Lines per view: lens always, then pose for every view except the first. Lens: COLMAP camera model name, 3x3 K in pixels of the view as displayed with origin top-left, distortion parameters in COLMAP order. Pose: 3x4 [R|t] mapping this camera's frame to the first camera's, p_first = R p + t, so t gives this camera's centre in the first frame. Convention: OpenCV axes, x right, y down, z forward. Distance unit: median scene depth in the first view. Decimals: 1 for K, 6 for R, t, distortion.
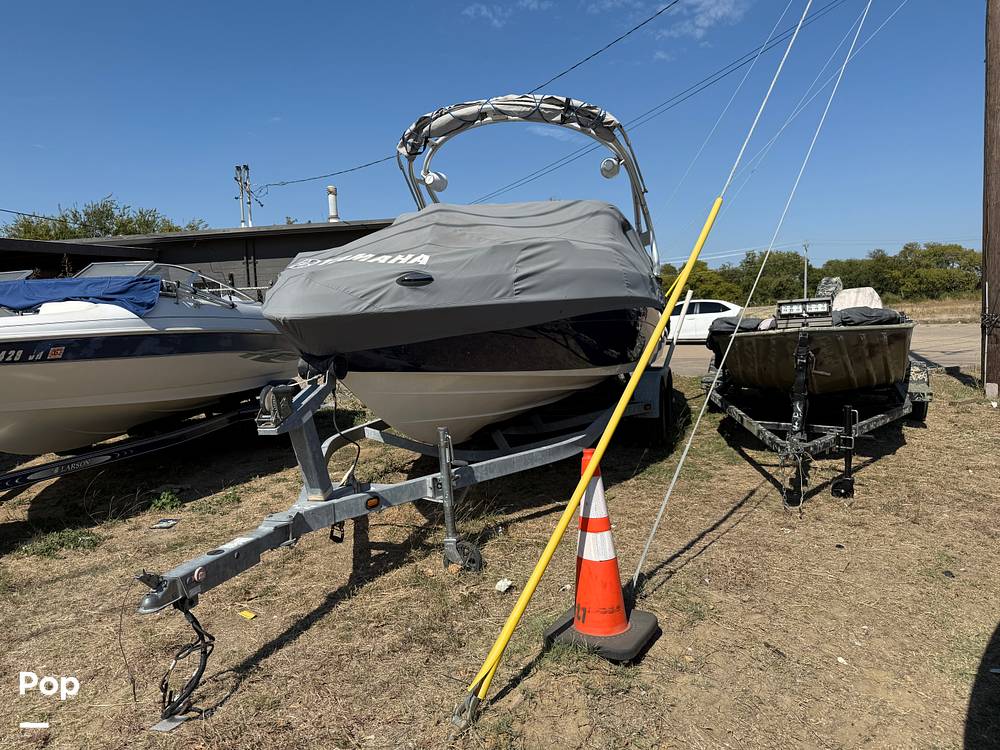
lens RADIAL K [[689.6, 0, 497.5], [0, 689.6, 370.0], [0, 0, 1]] dist [0.085809, -0.127119]
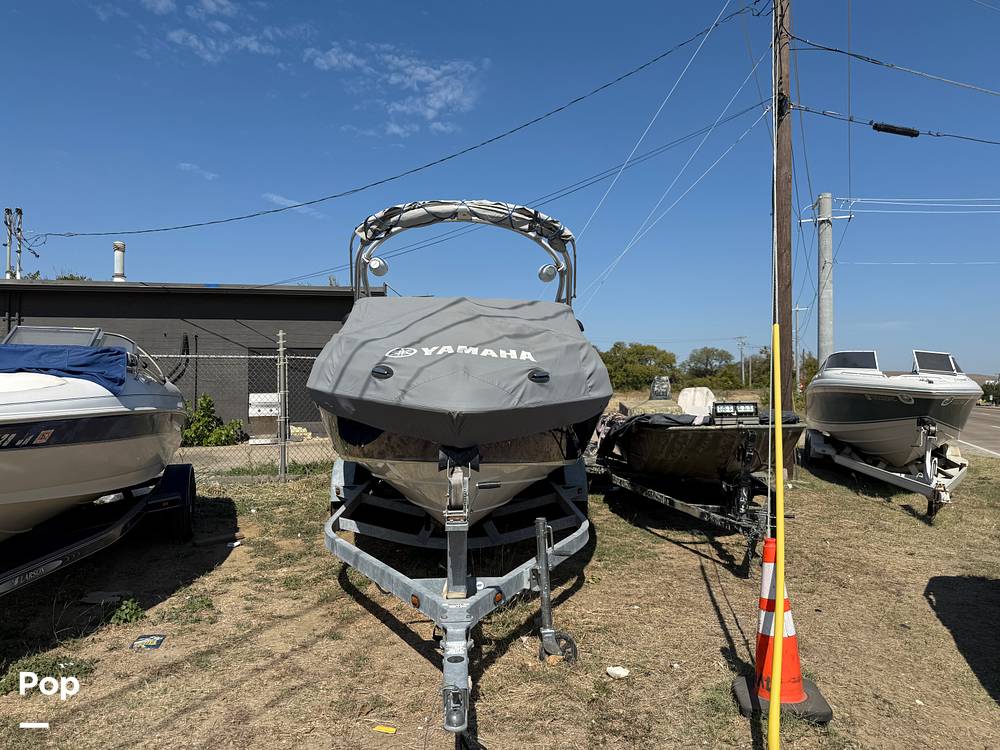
lens RADIAL K [[689.6, 0, 497.5], [0, 689.6, 370.0], [0, 0, 1]] dist [0.085809, -0.127119]
pose [[0.933720, 0.051836, 0.354232, -0.332926], [-0.011855, 0.993396, -0.114119, -0.011636], [-0.357808, 0.102356, 0.928168, 0.023977]]
